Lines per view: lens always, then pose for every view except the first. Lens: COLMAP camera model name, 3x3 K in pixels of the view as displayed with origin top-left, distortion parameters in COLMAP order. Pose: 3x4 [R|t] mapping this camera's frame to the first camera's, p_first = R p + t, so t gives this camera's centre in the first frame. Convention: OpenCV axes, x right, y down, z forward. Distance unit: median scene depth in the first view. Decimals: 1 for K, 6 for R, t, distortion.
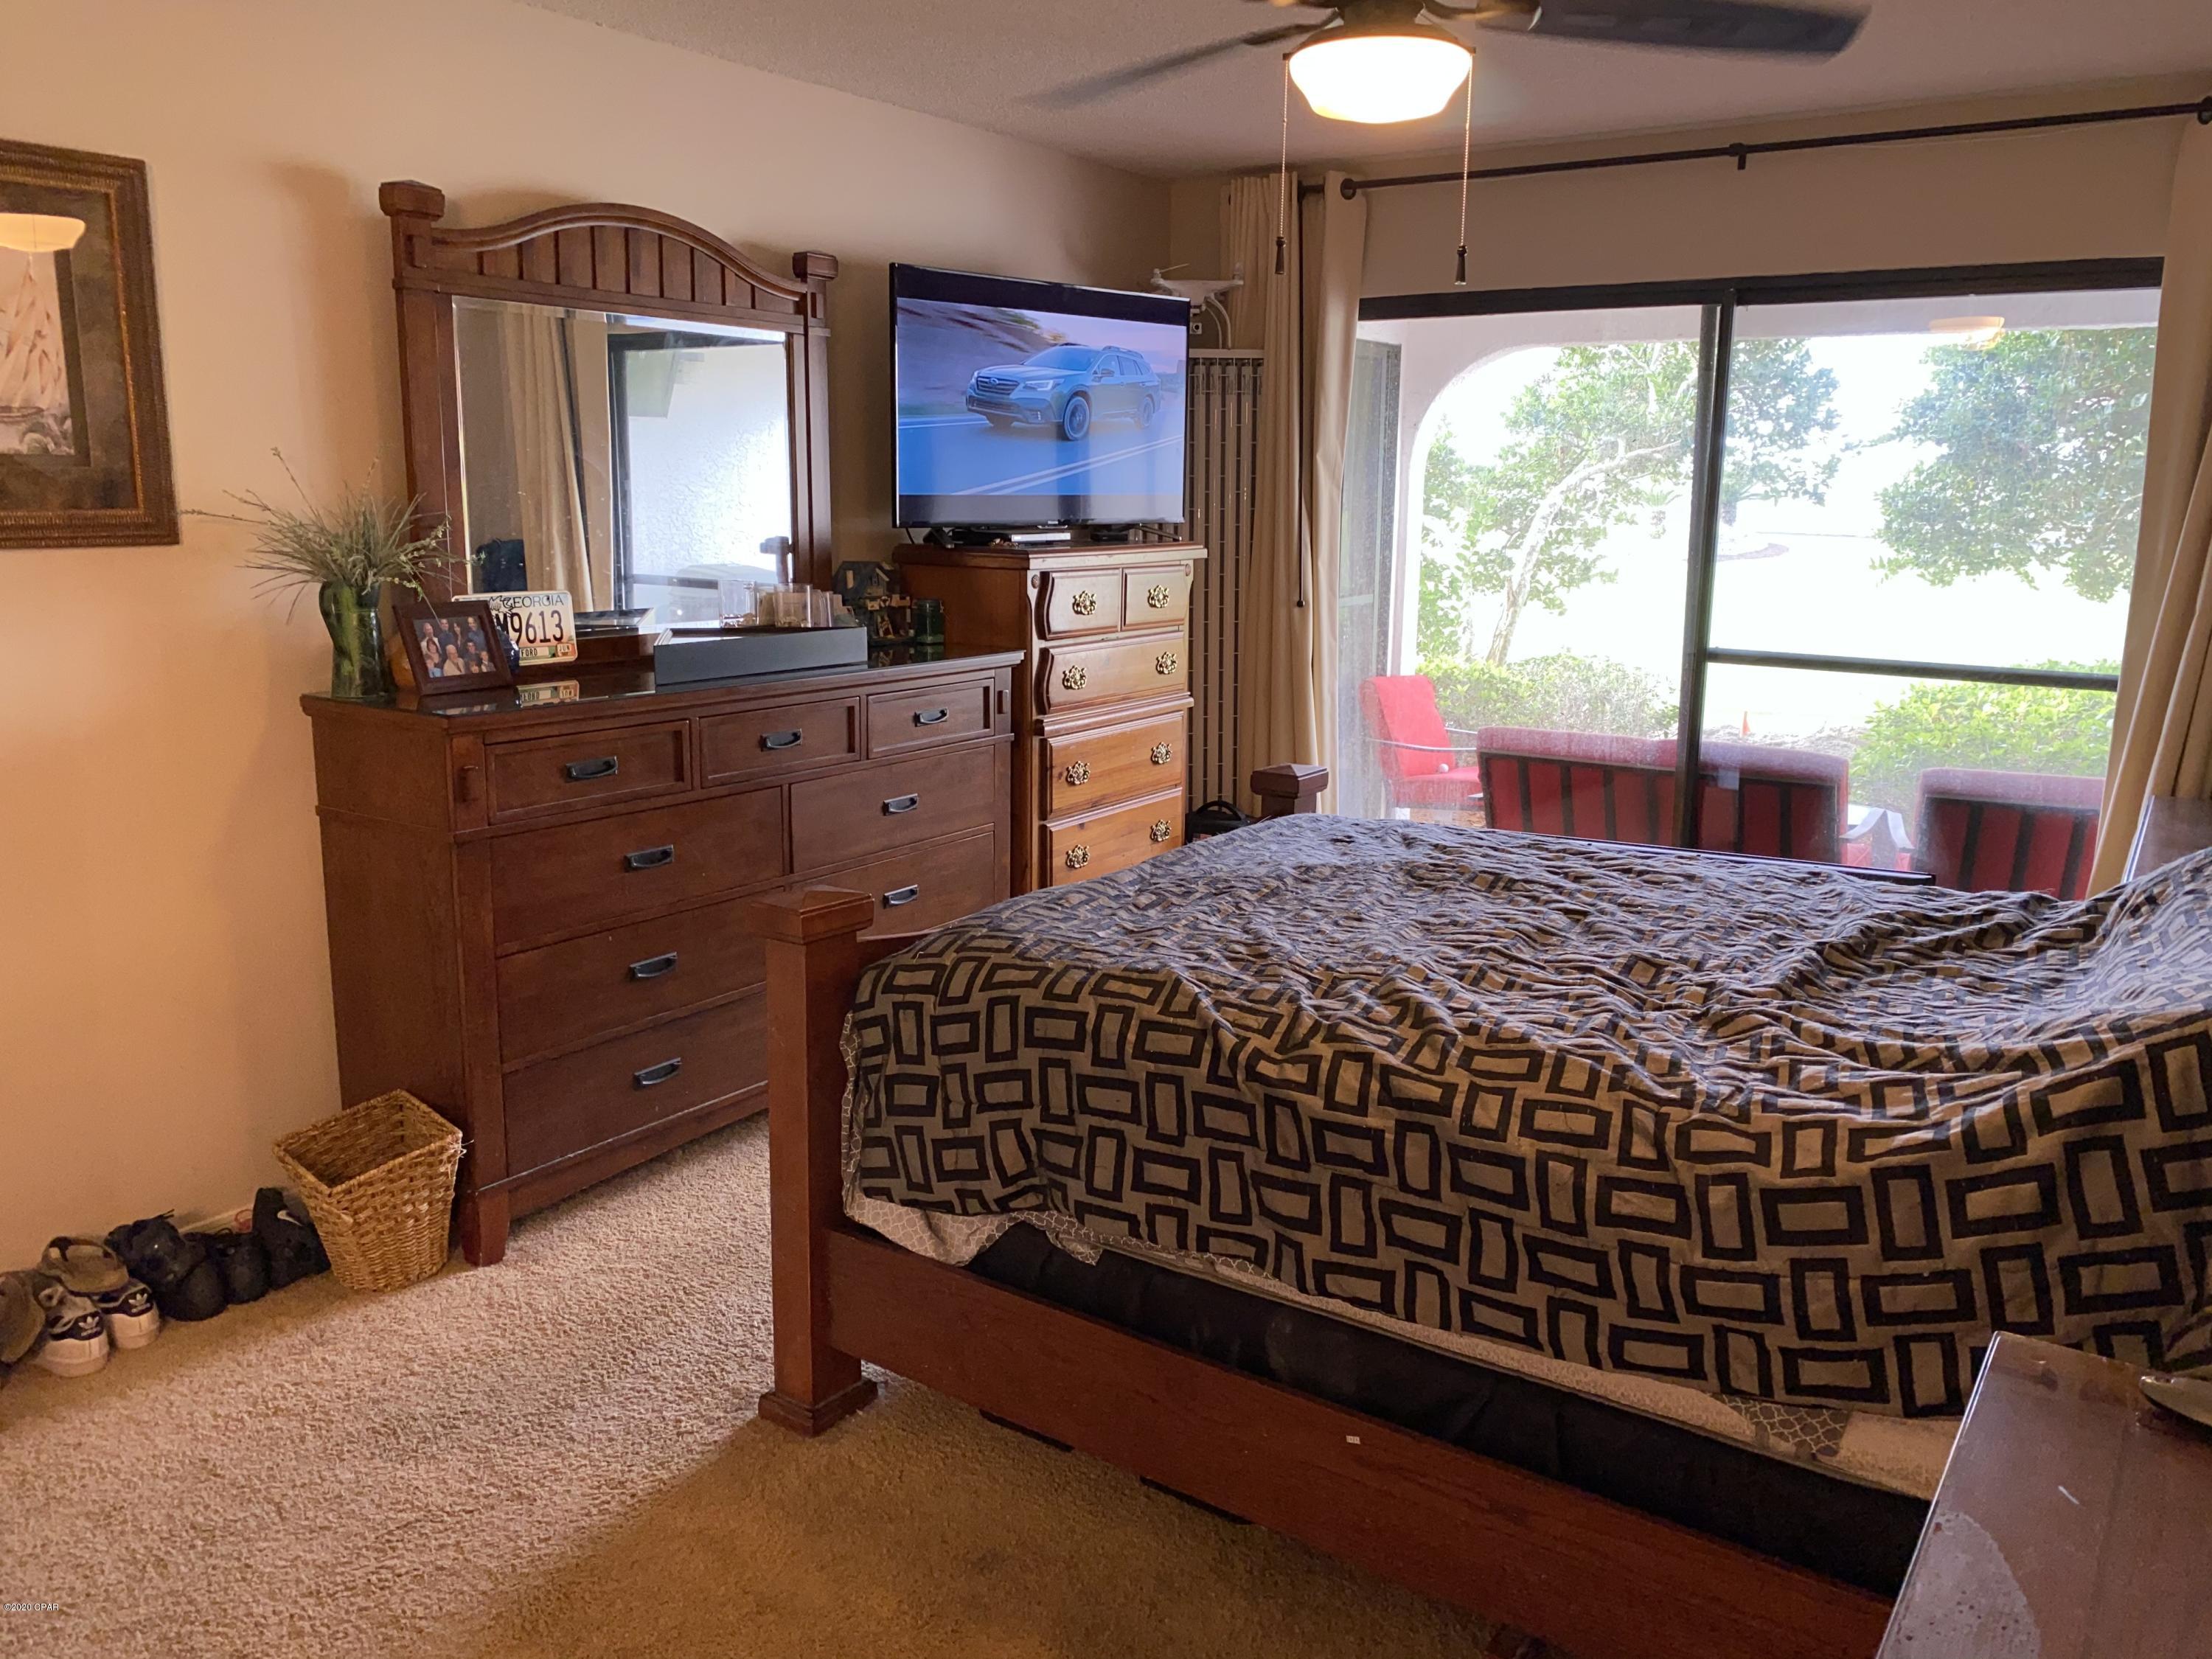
lens RADIAL K [[1704.0, 0, 1122.5], [0, 1704.0, 796.6], [0, 0, 1]] dist [0.004355, -0.000104]
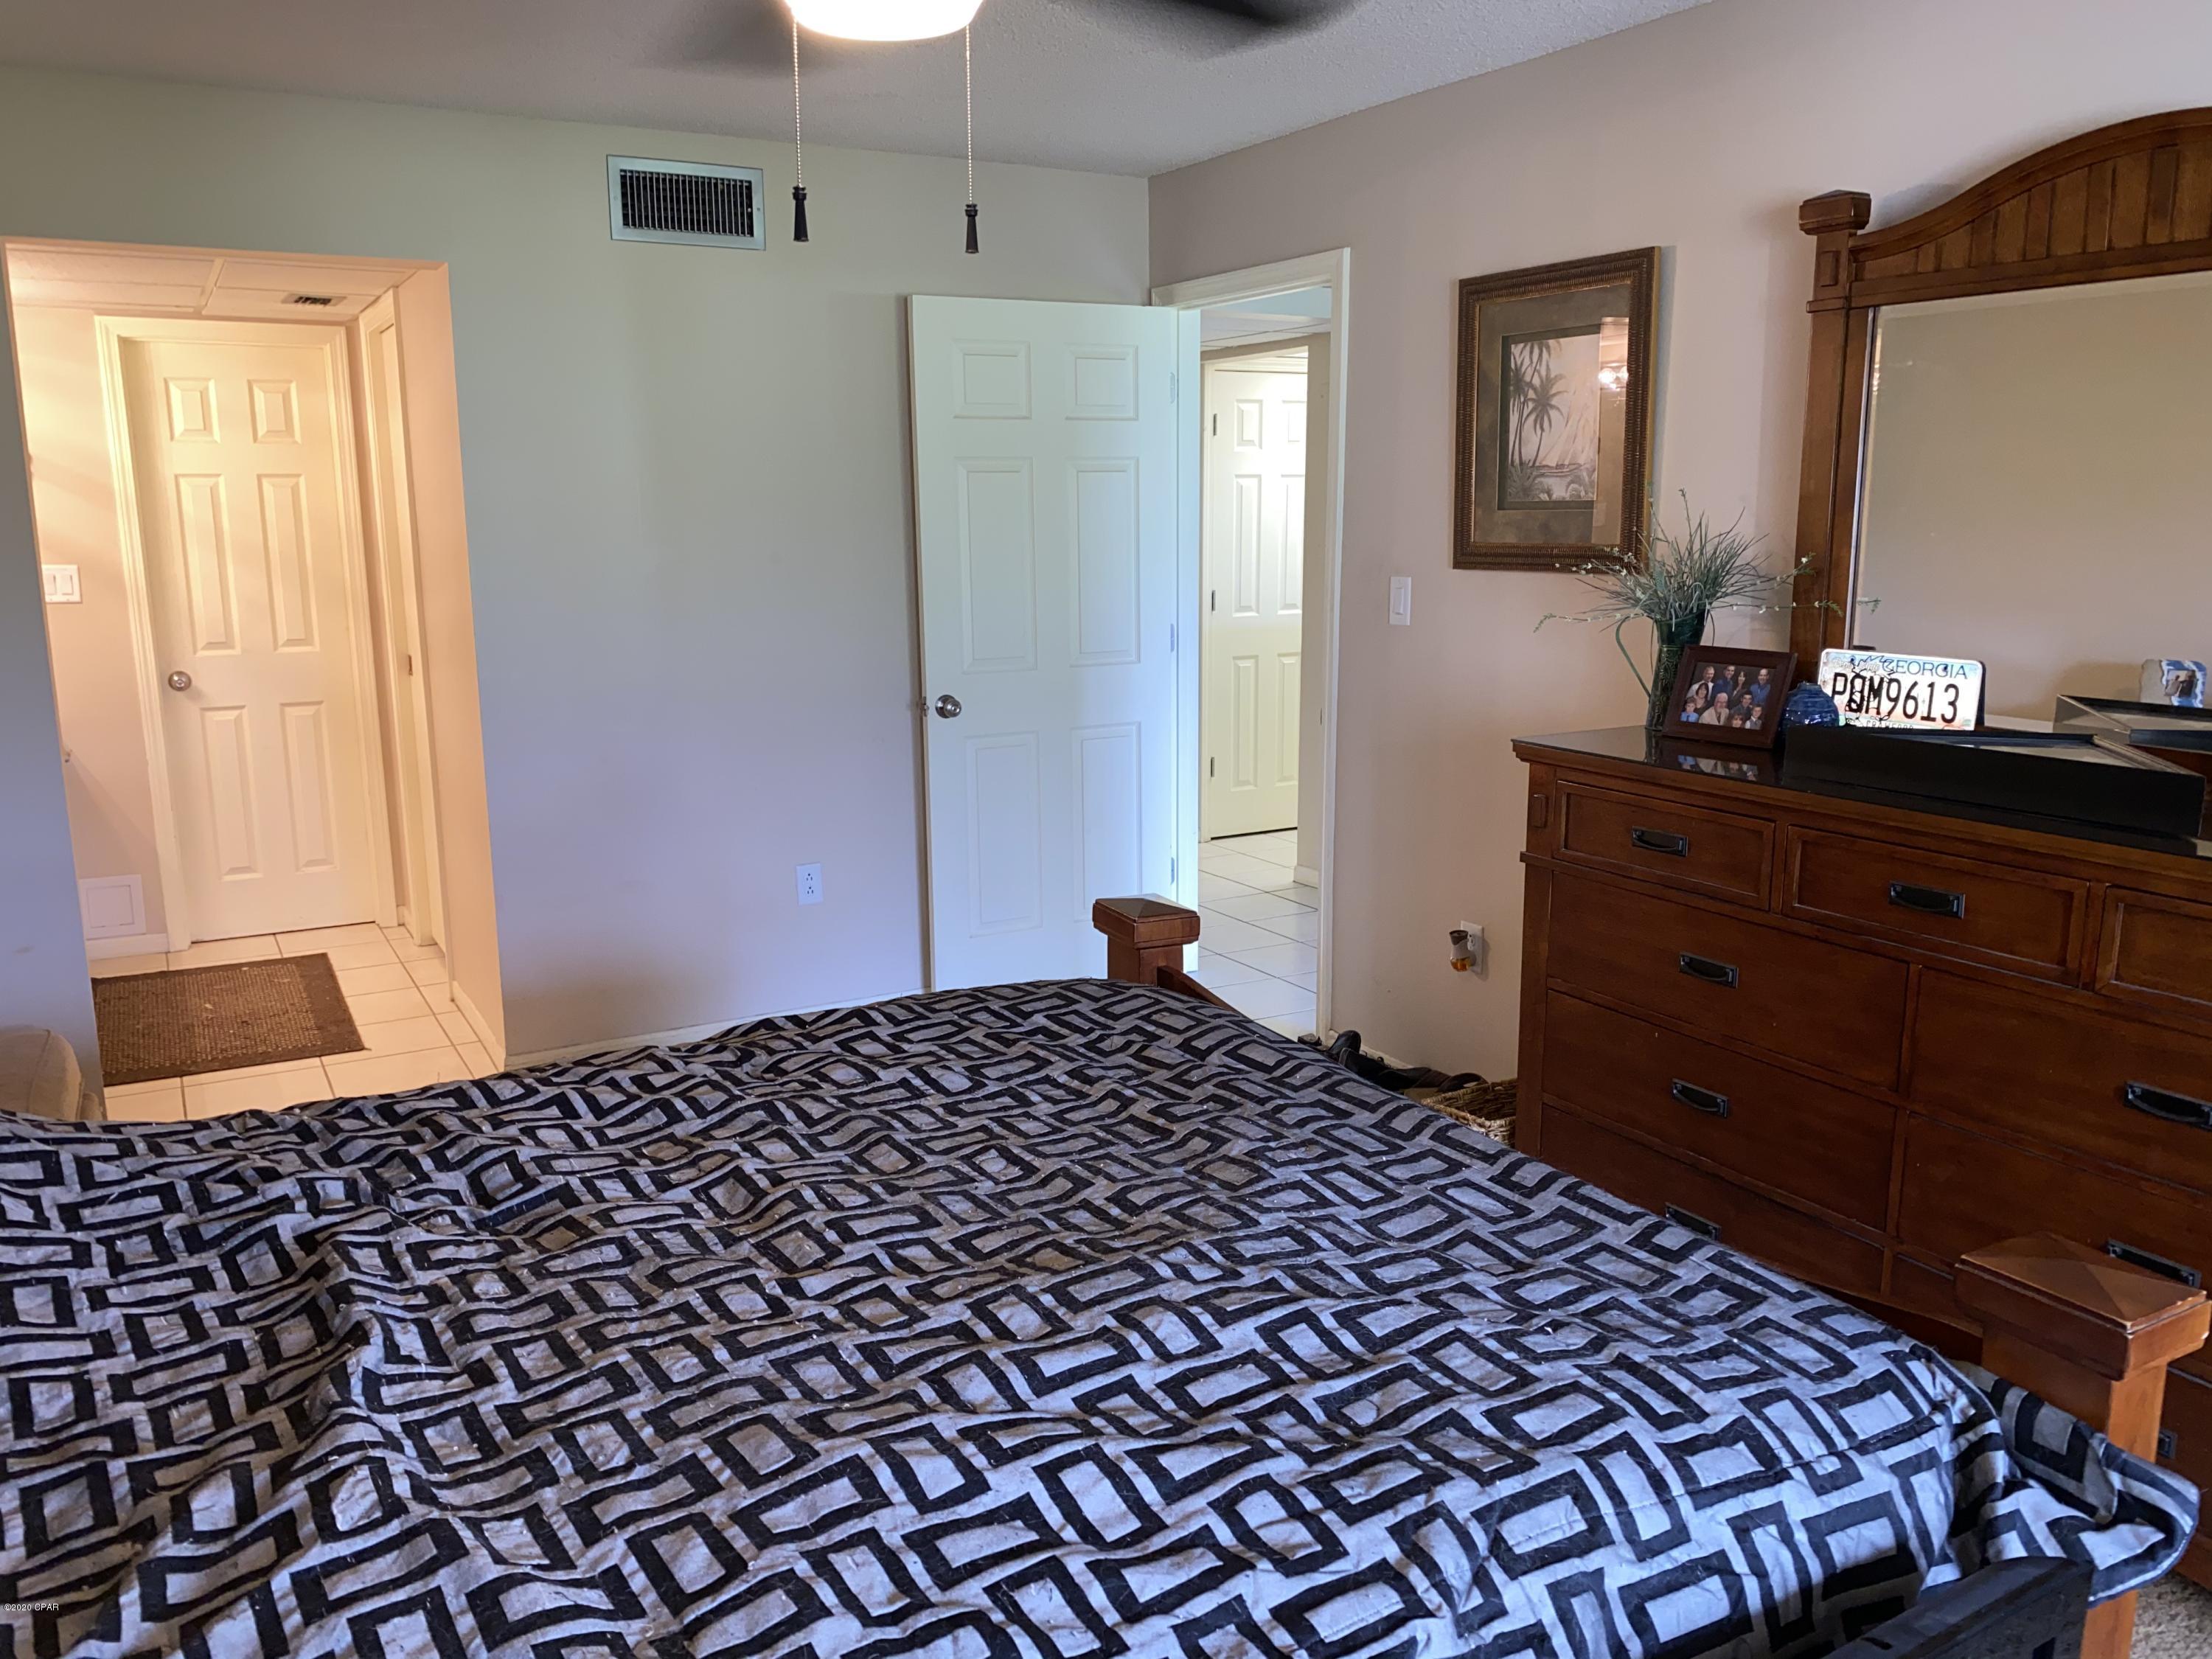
lens RADIAL K [[1709.3, 0, 1106.0], [0, 1709.3, 829.5], [0, 0, 1]] dist [0.007050, 0.003557]
pose [[-0.451861, 0.158315, -0.877928, 0.592543], [-0.161770, 0.953269, 0.255163, -0.199383], [0.877298, 0.257320, -0.405135, 1.081433]]
